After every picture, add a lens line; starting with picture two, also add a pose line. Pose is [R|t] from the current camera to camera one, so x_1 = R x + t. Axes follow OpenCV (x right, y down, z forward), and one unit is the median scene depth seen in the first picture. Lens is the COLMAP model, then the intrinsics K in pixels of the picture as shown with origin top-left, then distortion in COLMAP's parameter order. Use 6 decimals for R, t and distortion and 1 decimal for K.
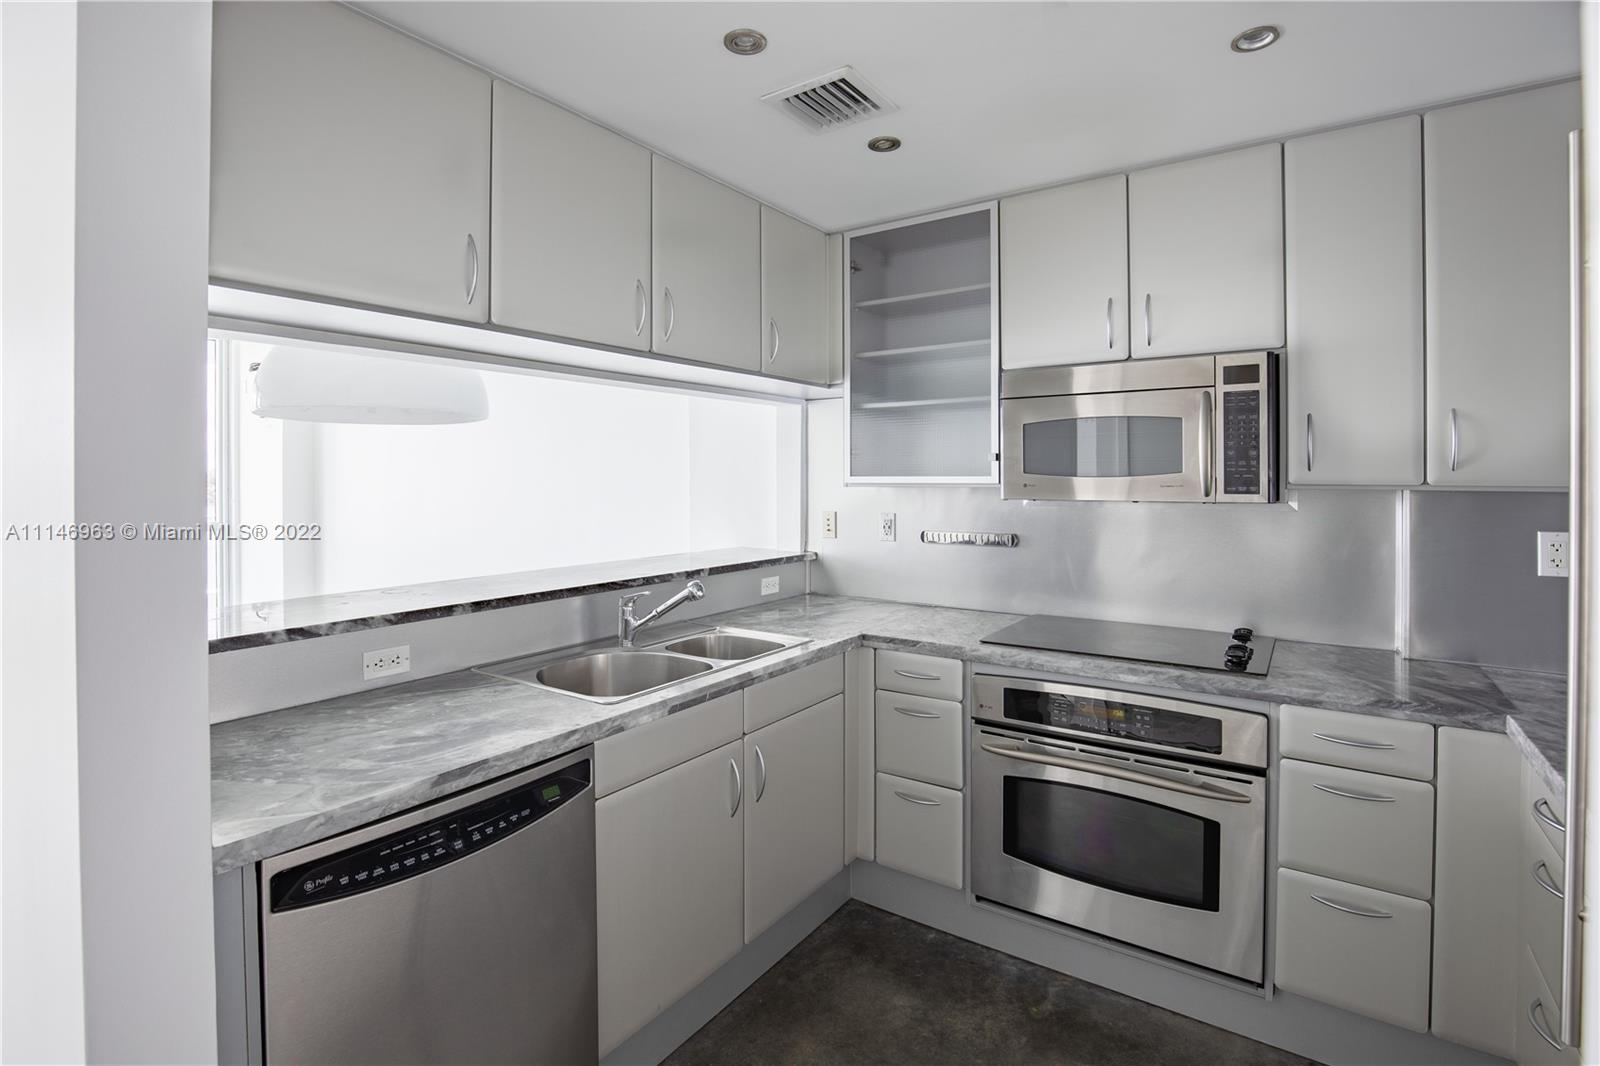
lens RADIAL K [[767.3, 0, 802.4], [0, 767.3, 482.3], [0, 0, 1]] dist [-0.003931, -0.000788]
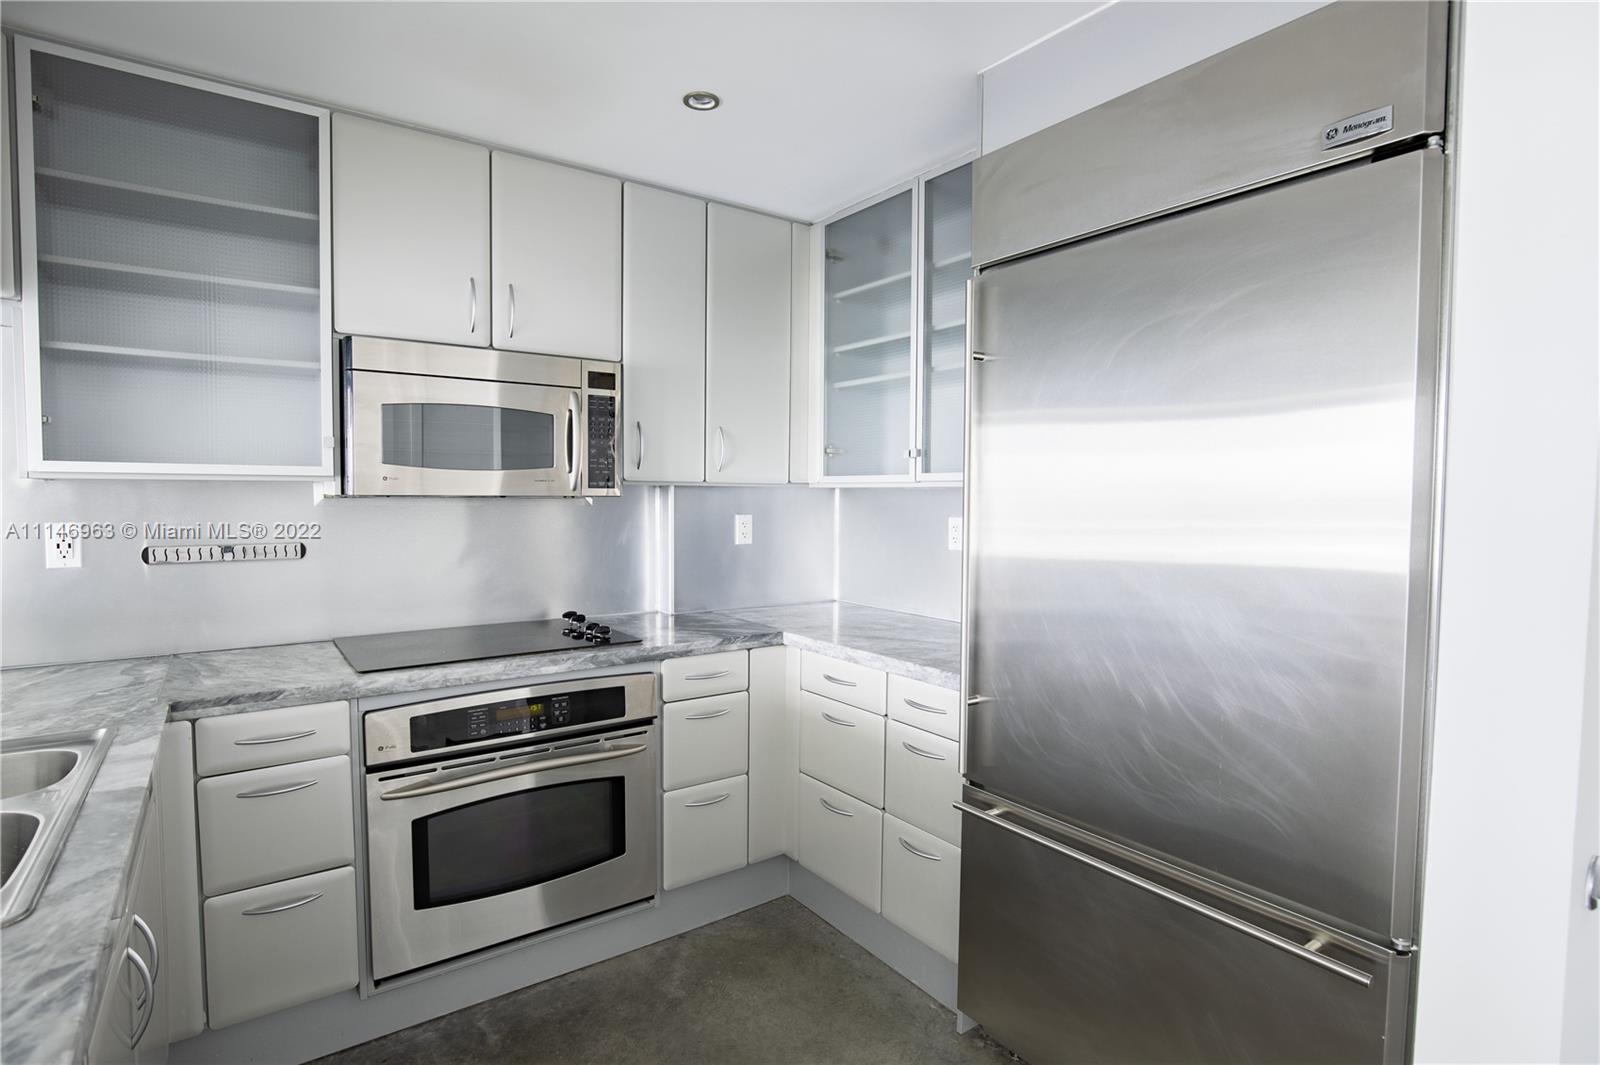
lens RADIAL K [[821.0, 0, 800.0], [0, 821.0, 532.5], [0, 0, 1]] dist [0.000814, 0.000024]
pose [[0.351575, -0.040881, 0.935267, -0.446274], [-0.001610, 0.999018, 0.044273, 0.025964], [-0.936159, -0.017071, 0.351164, 0.304380]]
